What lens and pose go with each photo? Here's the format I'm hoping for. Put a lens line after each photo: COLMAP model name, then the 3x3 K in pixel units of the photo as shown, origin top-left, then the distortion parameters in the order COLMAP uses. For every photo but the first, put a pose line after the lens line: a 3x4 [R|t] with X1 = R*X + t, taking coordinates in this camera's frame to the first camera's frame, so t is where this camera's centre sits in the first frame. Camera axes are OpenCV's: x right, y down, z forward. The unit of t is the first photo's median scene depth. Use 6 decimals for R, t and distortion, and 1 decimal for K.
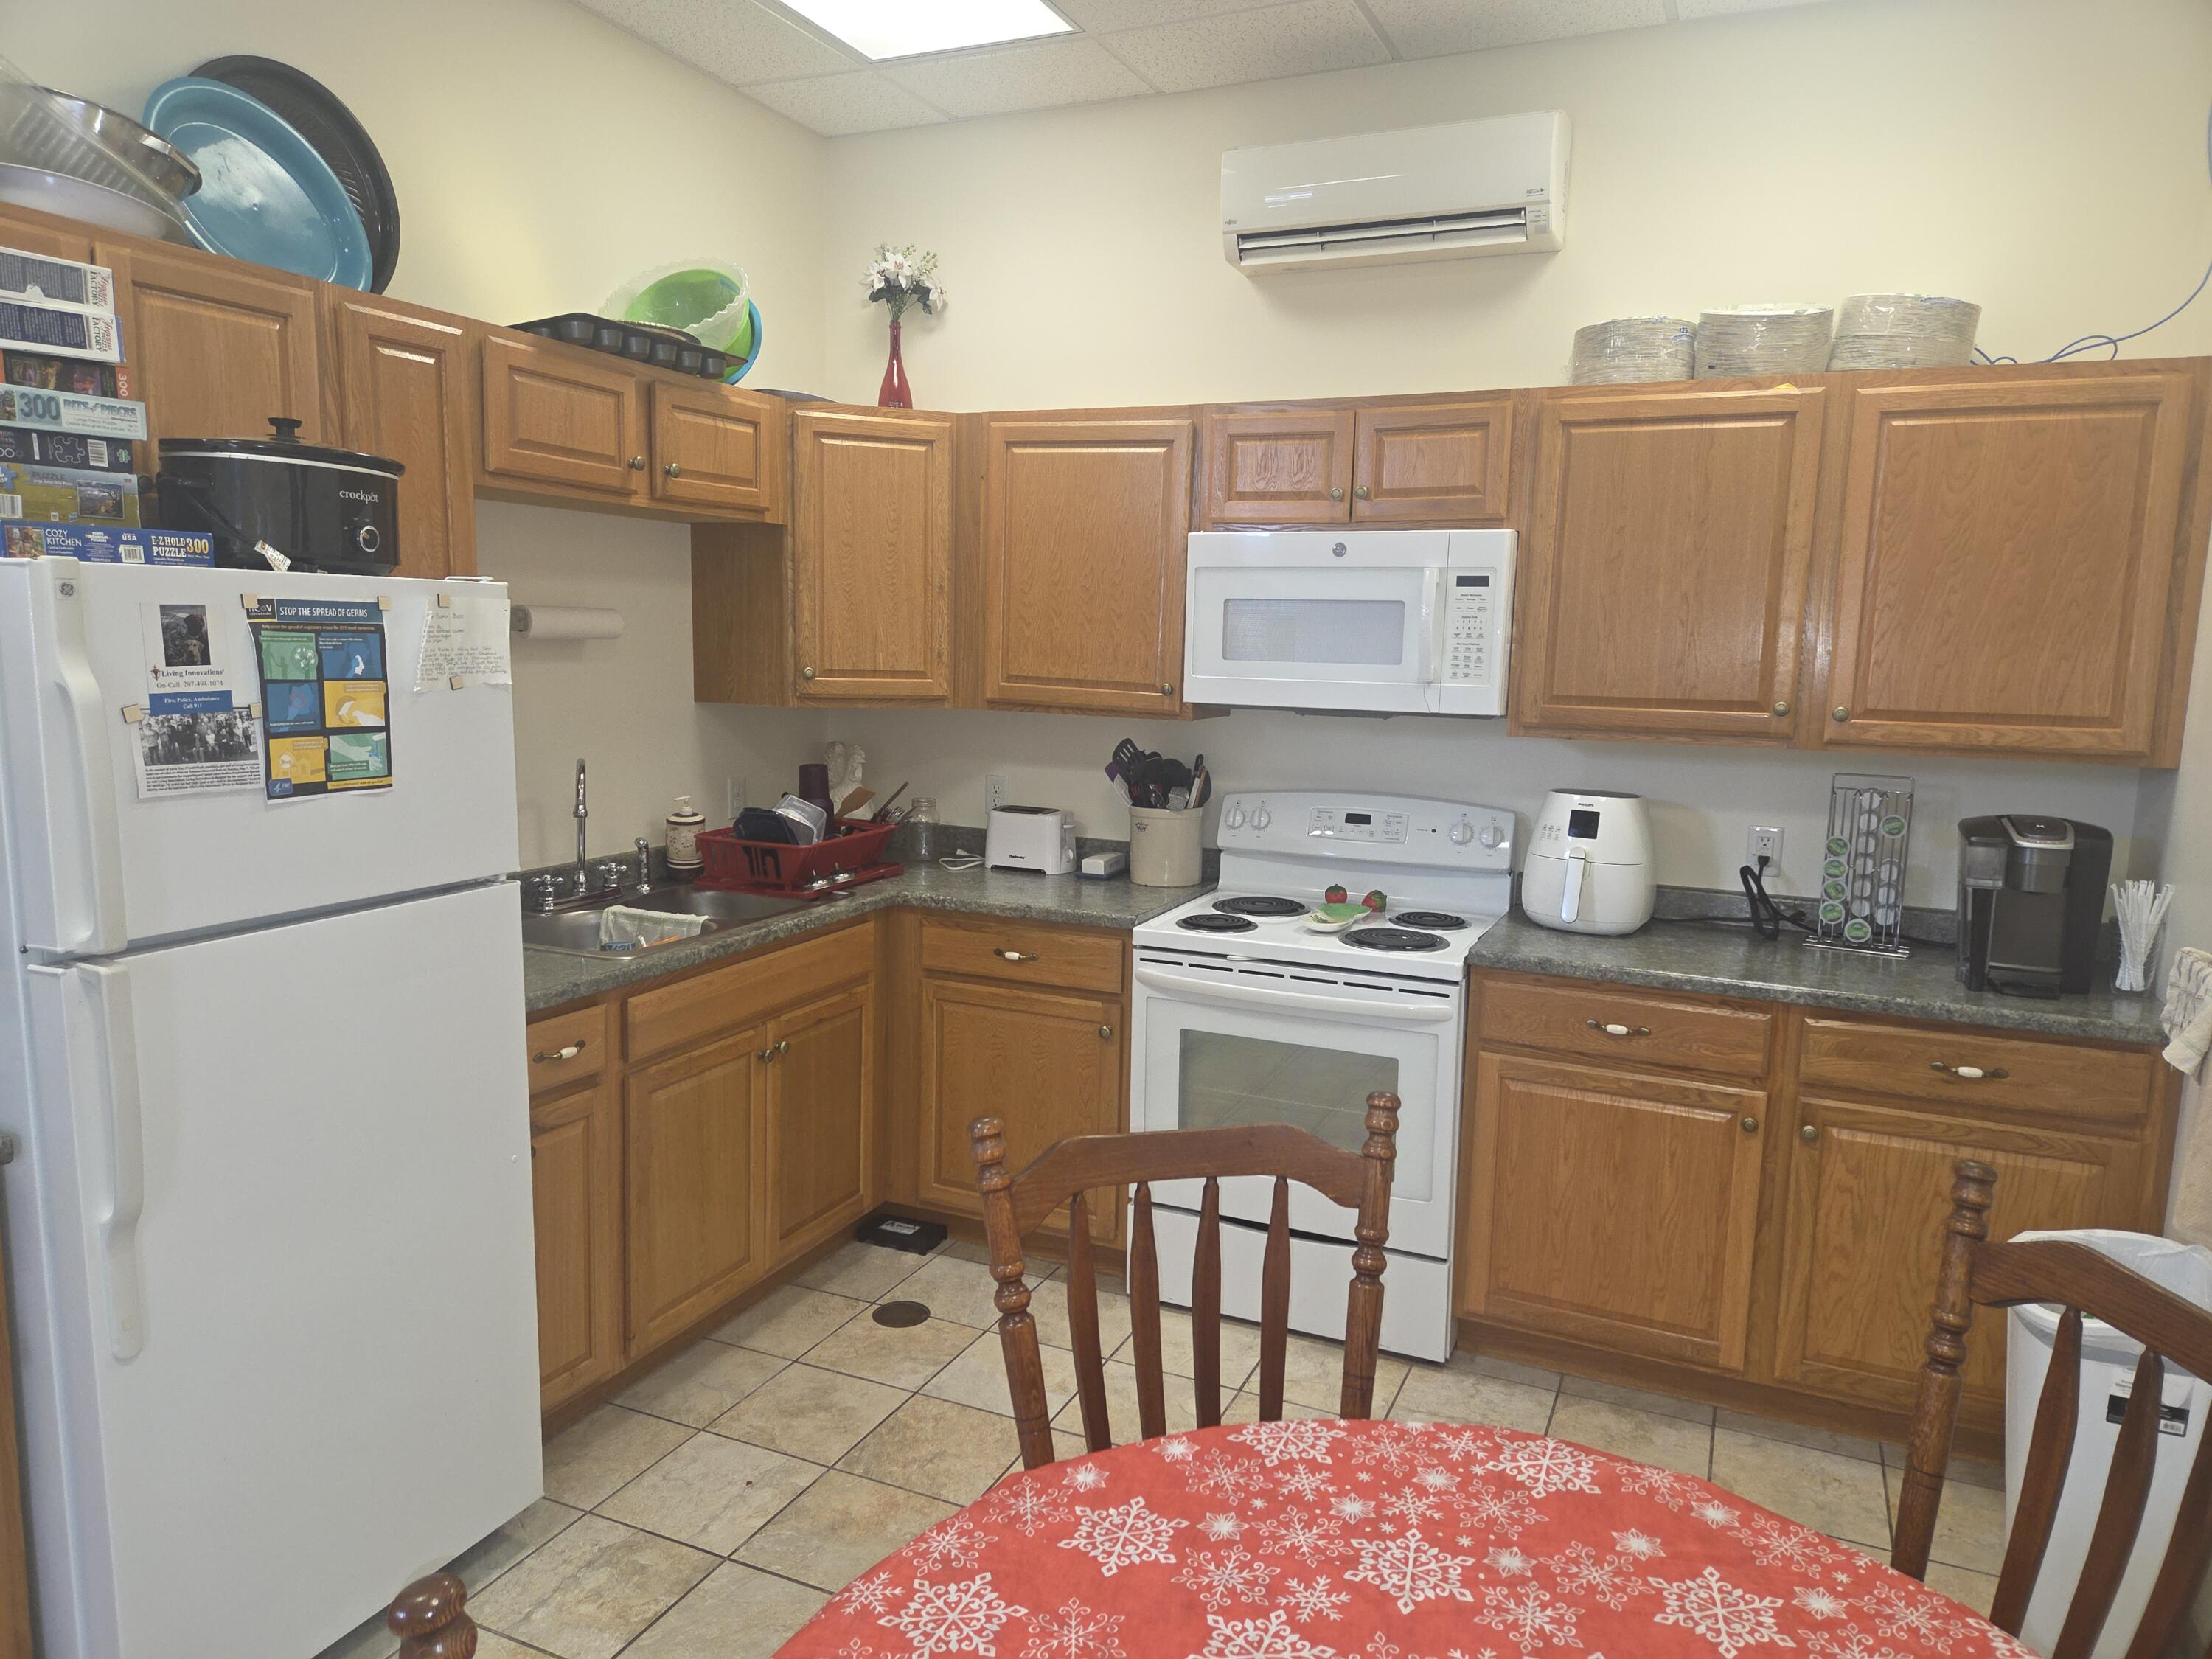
lens RADIAL K [[1482.8, 0, 1103.0], [0, 1482.8, 828.0], [0, 0, 1]] dist [0.071351, -0.048630]
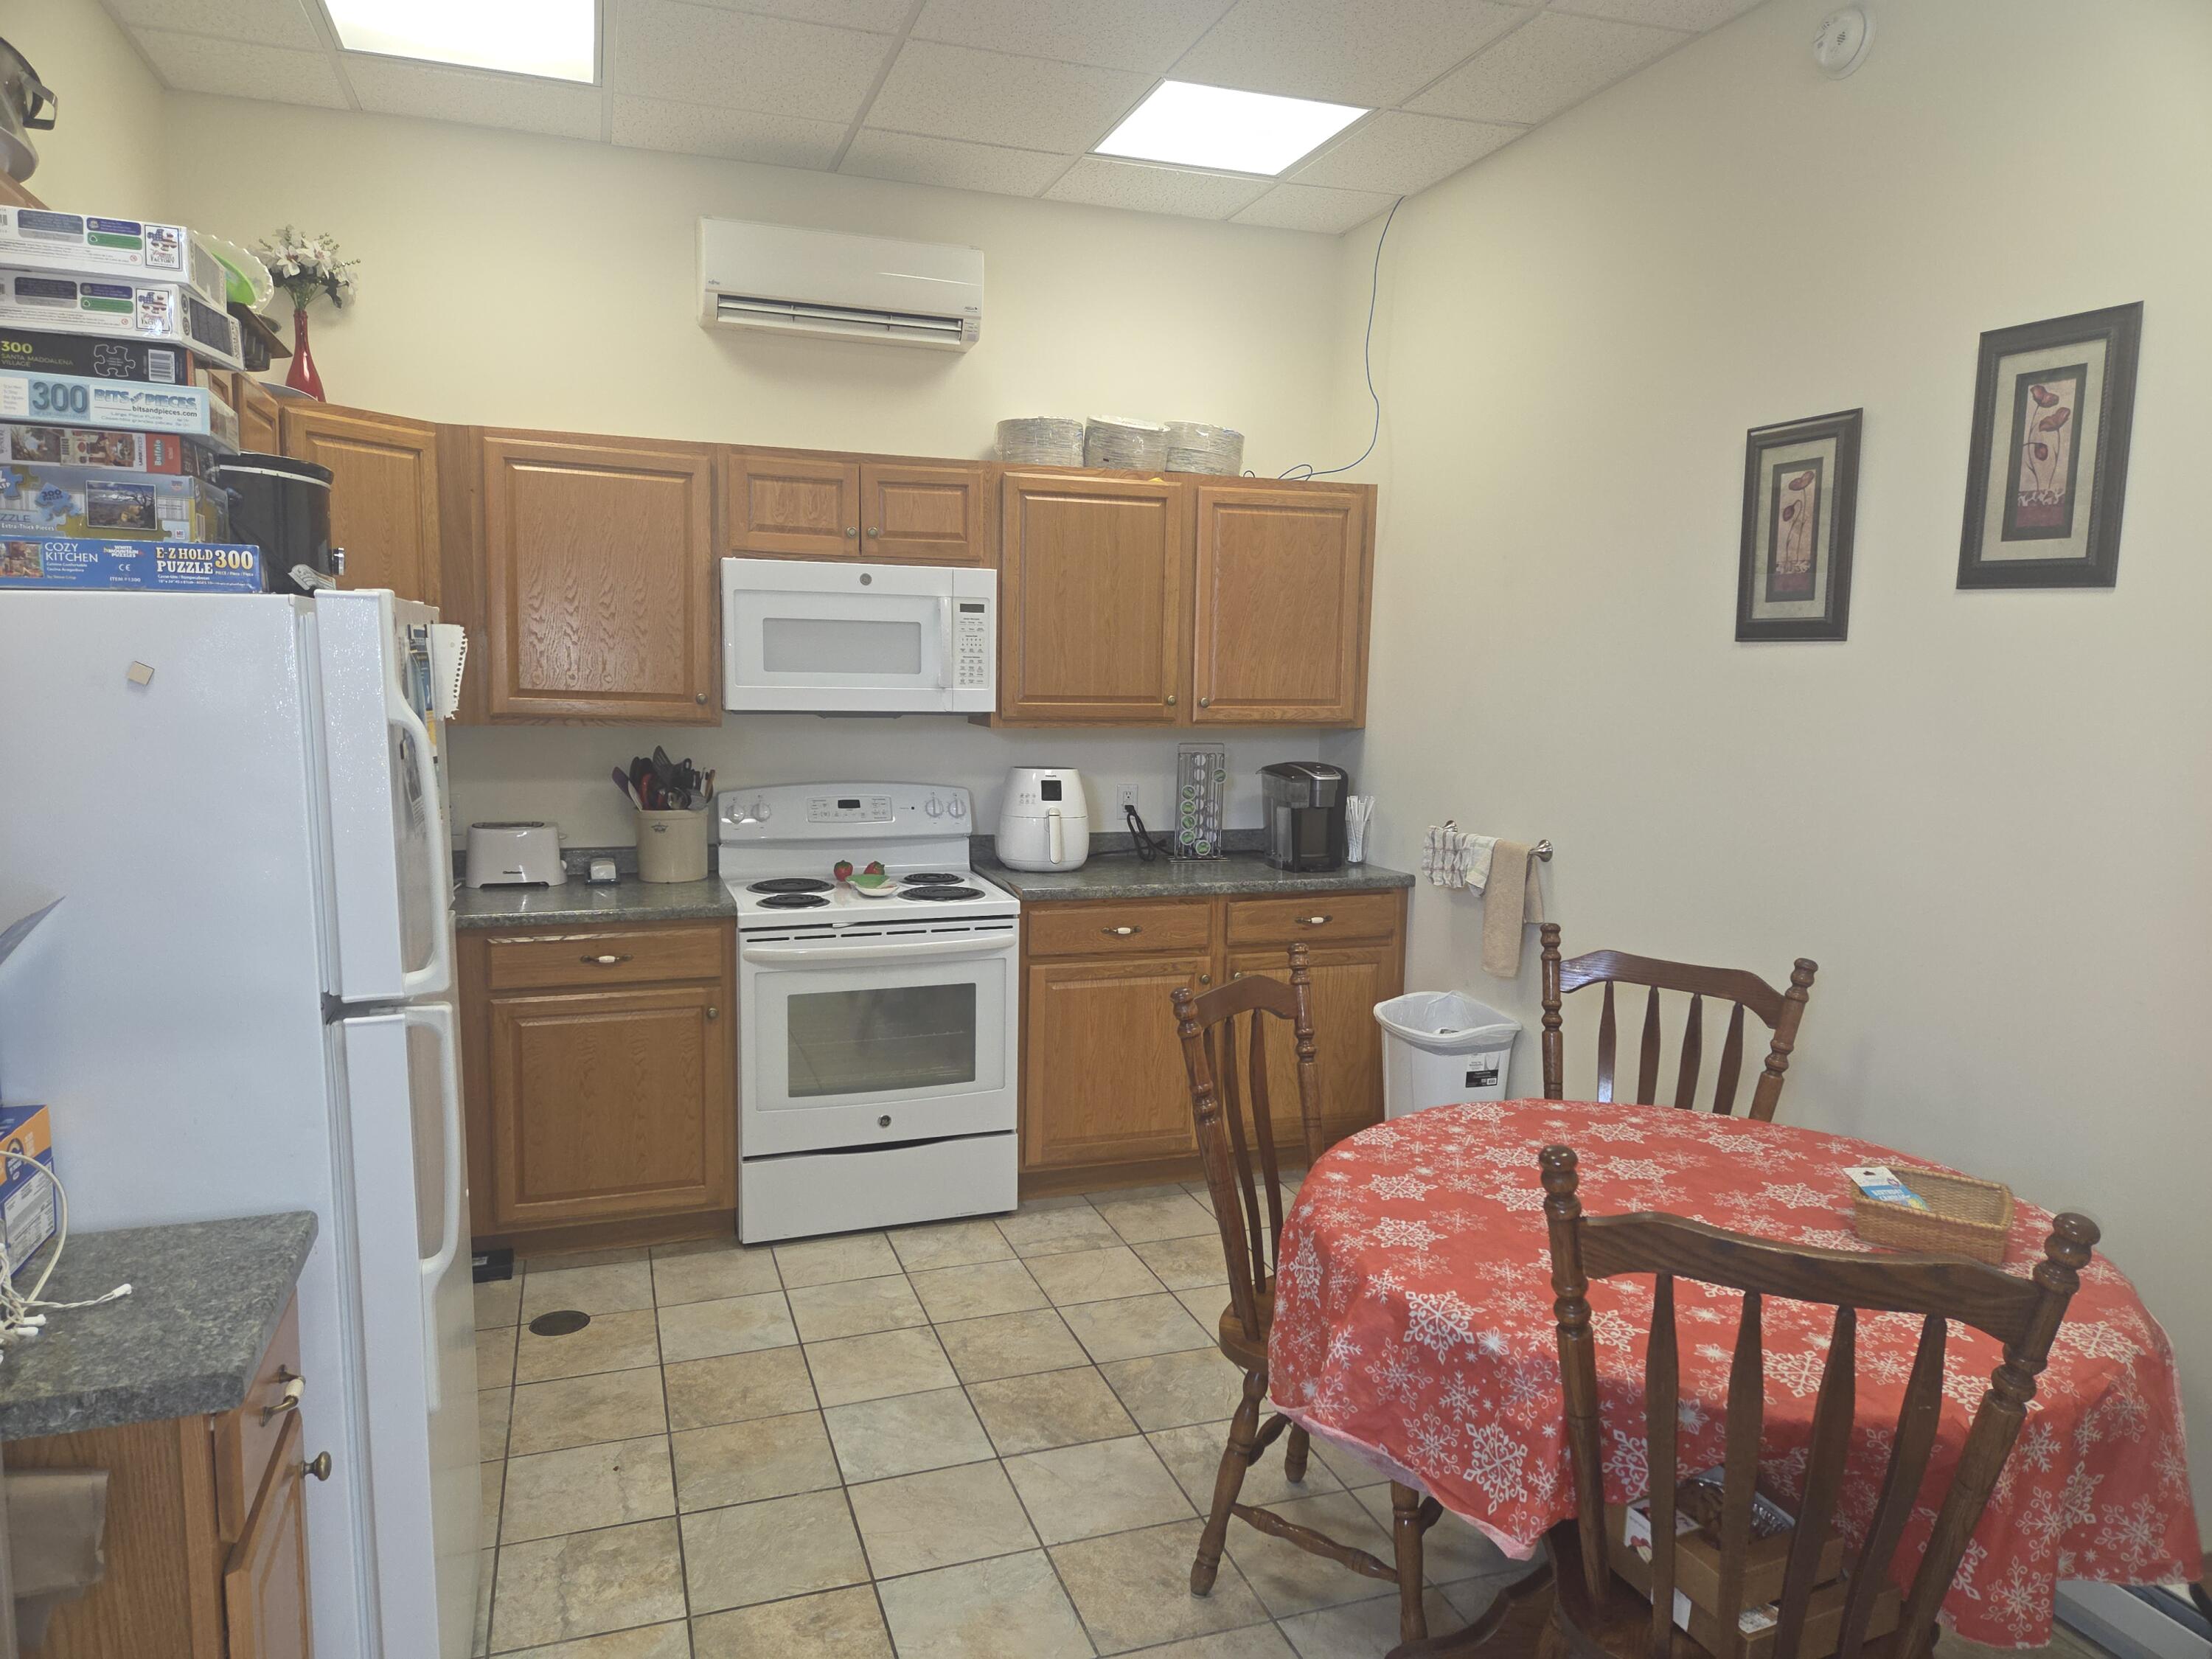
lens RADIAL K [[1482.8, 0, 1093.0], [0, 1482.8, 837.5], [0, 0, 1]] dist [0.071351, -0.048630]
pose [[0.728550, -0.092257, 0.678751, -0.559443], [0.092869, 0.995043, 0.035565, -0.004276], [-0.678668, 0.037124, 0.733506, -0.003306]]
